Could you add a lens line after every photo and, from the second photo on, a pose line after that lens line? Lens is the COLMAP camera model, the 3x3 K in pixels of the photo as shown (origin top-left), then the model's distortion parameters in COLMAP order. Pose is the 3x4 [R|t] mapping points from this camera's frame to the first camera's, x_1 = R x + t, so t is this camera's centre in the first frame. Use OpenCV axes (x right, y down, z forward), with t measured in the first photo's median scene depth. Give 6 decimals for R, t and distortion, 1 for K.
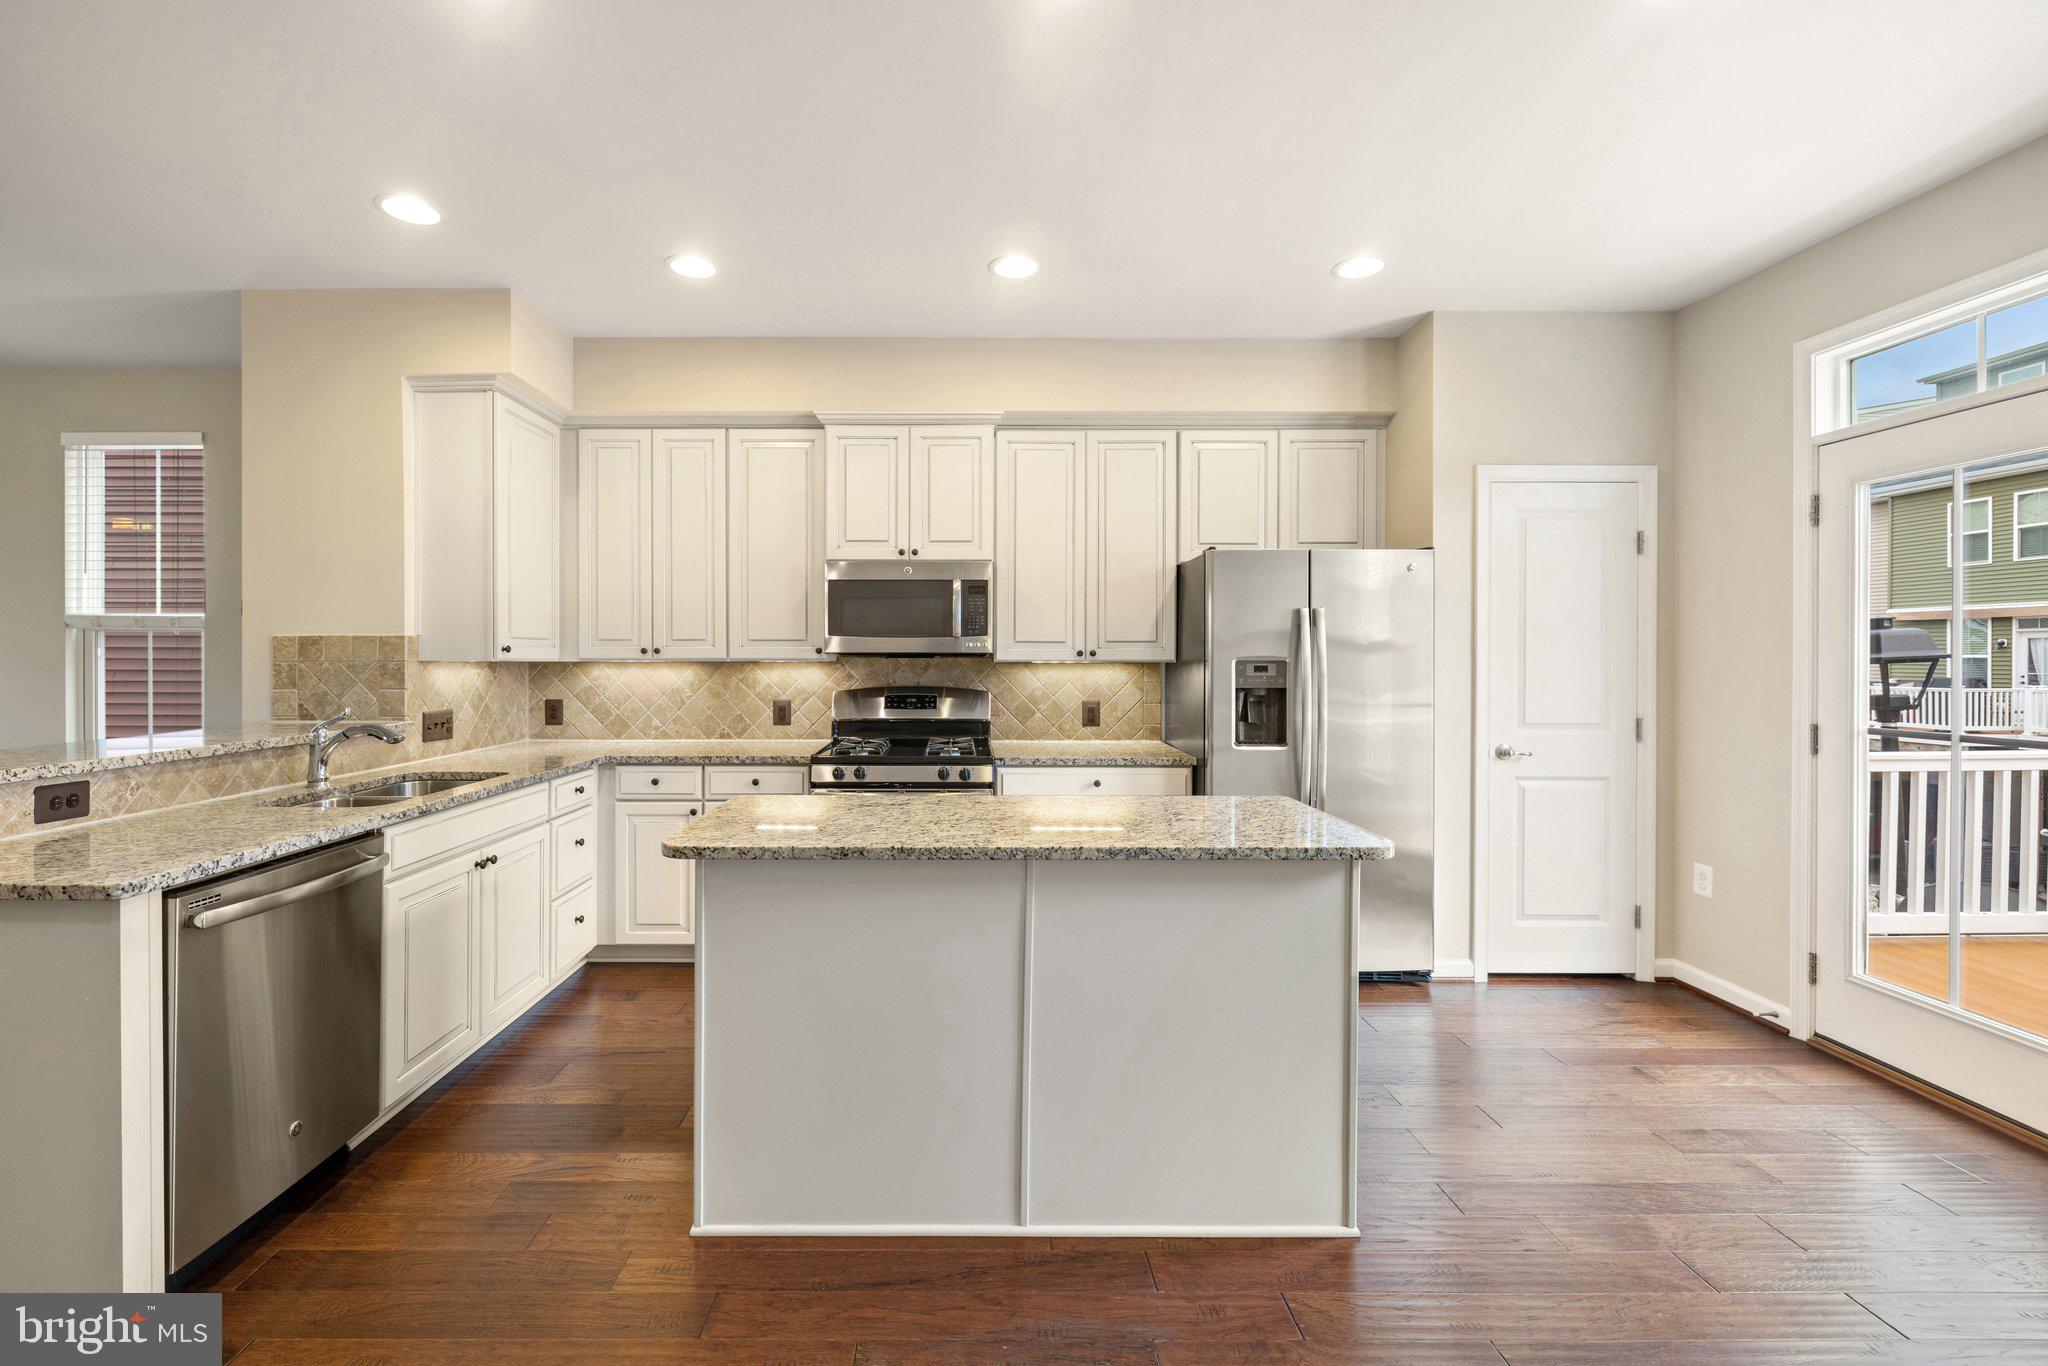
lens RADIAL K [[874.7, 0, 980.0], [0, 874.7, 673.7], [0, 0, 1]] dist [0.000002, -0.000055]
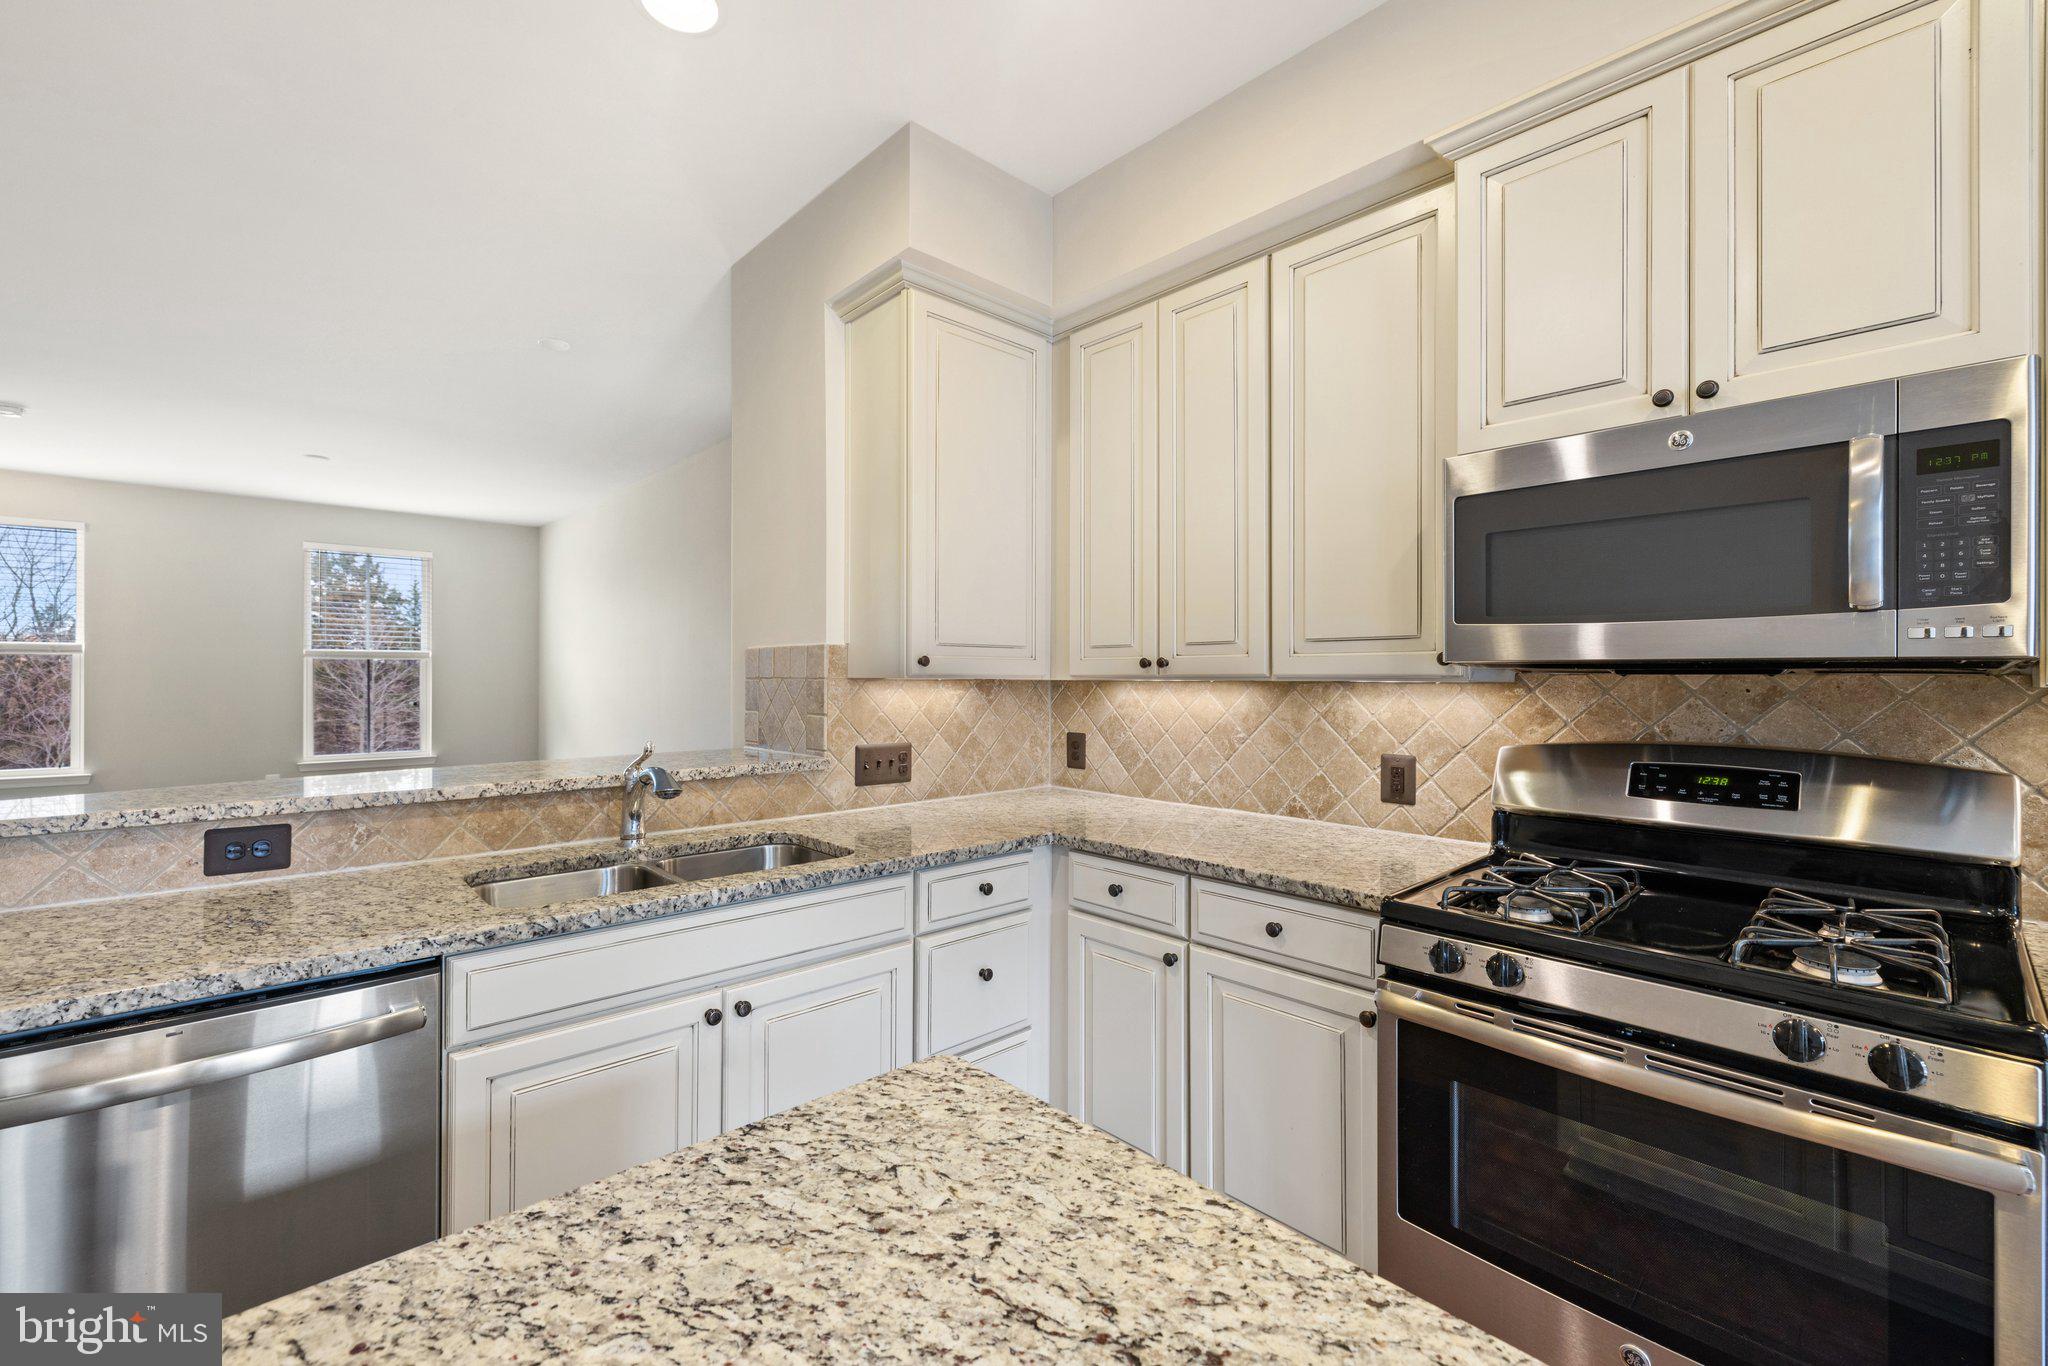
lens RADIAL K [[874.7, 0, 980.0], [0, 874.7, 673.7], [0, 0, 1]] dist [0.000002, -0.000055]
pose [[0.659970, -0.001389, -0.751291, 0.000765], [-0.015997, 0.999746, -0.015901, -0.007655], [0.751122, 0.022513, 0.659780, 0.551273]]
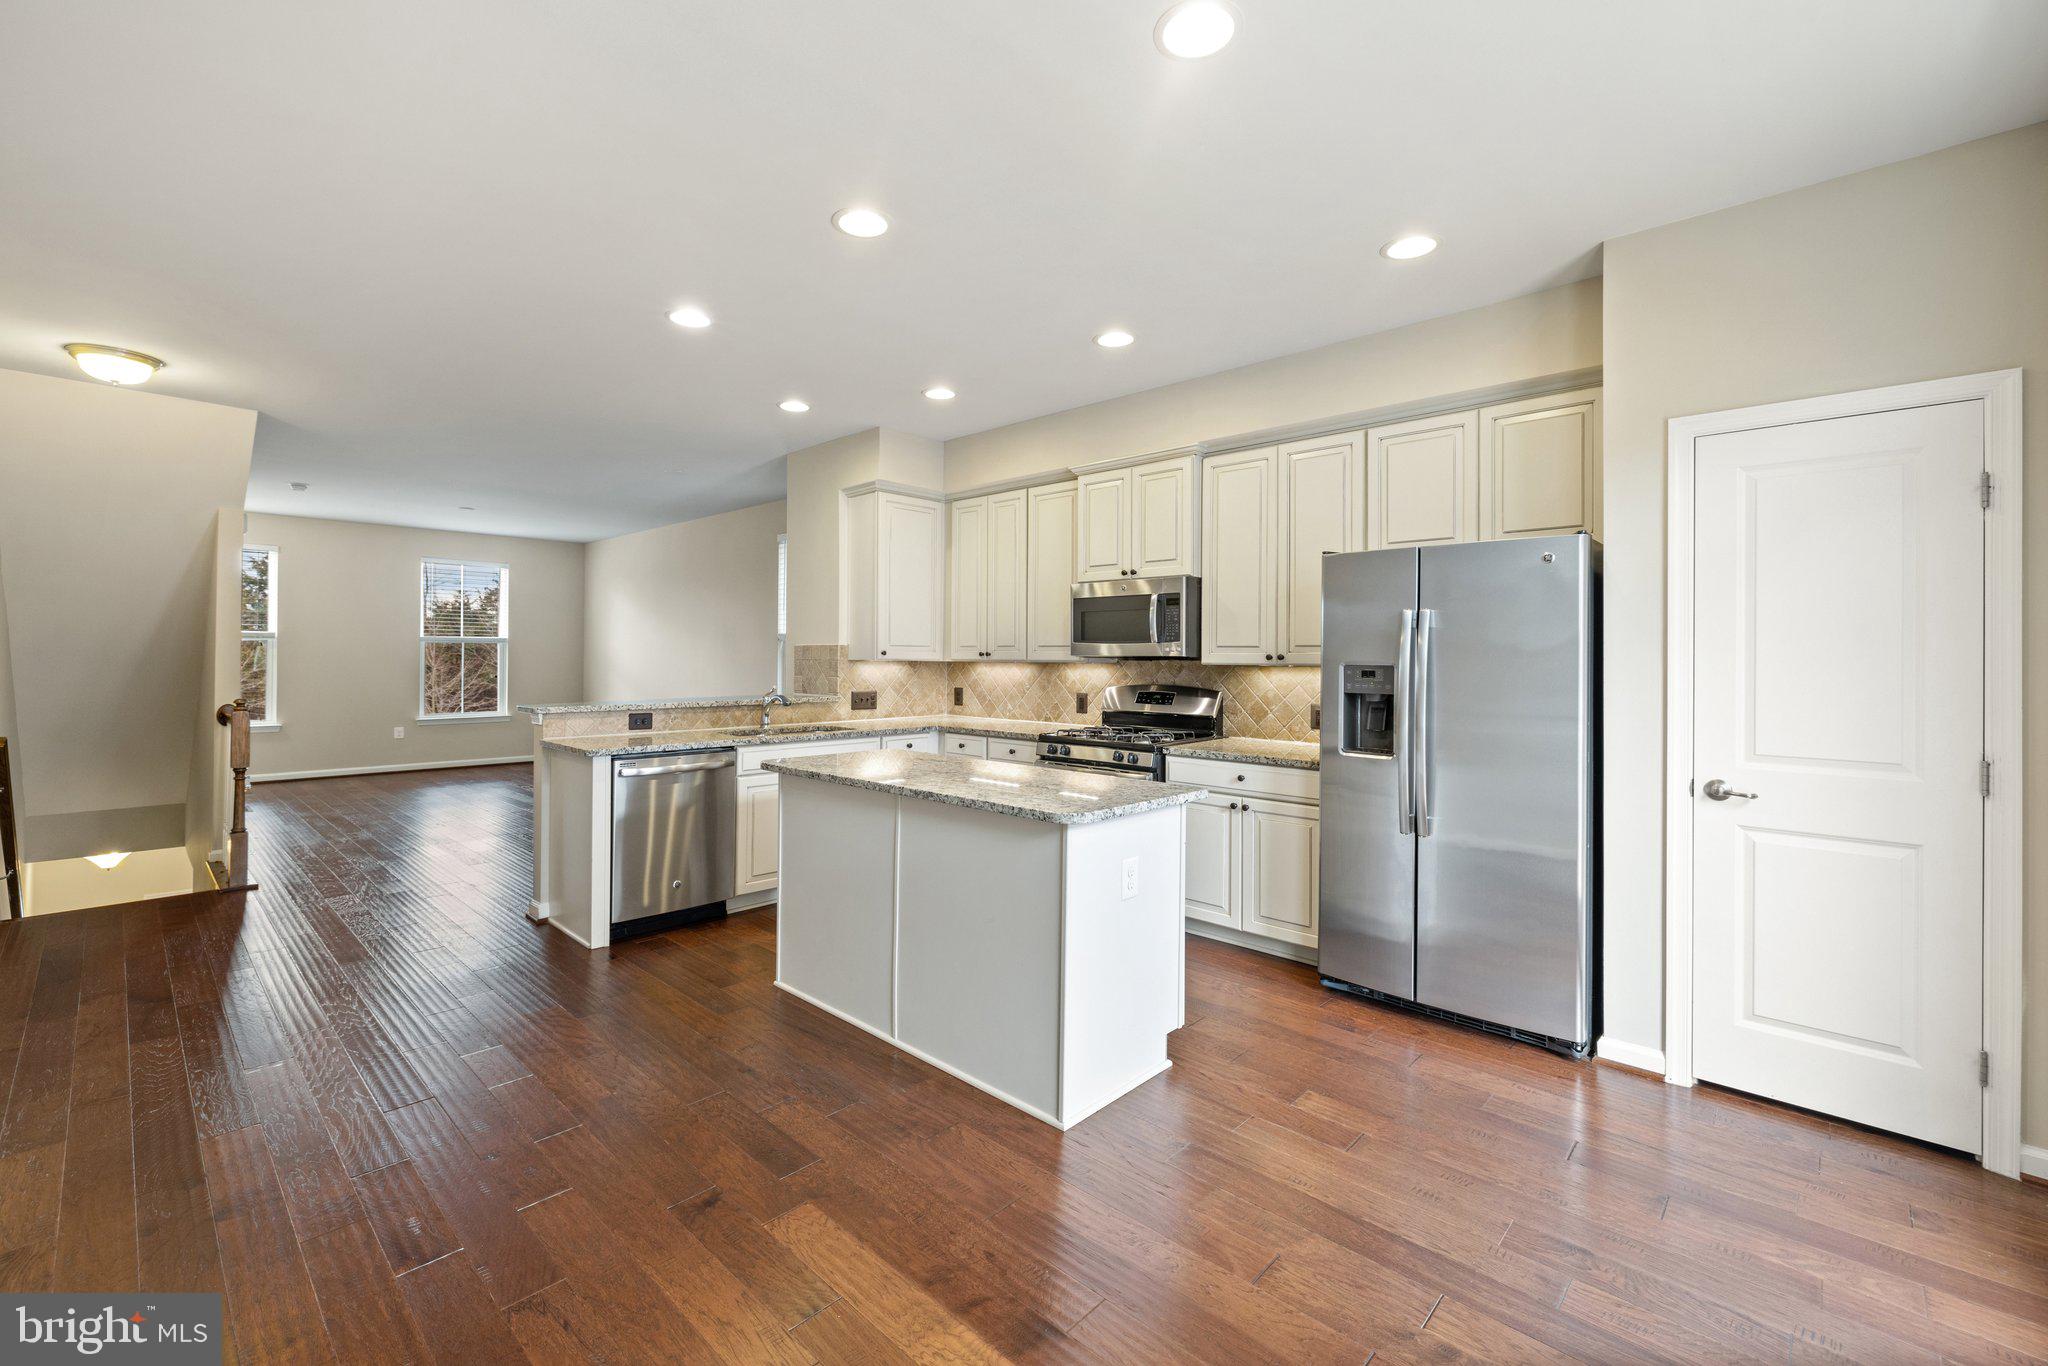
lens RADIAL K [[865.2, 0, 993.5], [0, 865.2, 661.6], [0, 0, 1]] dist [0.000736, 0.000258]
pose [[0.715457, 0.007778, -0.698614, 0.649024], [-0.019051, 0.999783, -0.008379, -0.003073], [0.698397, 0.019304, 0.715450, 0.024433]]
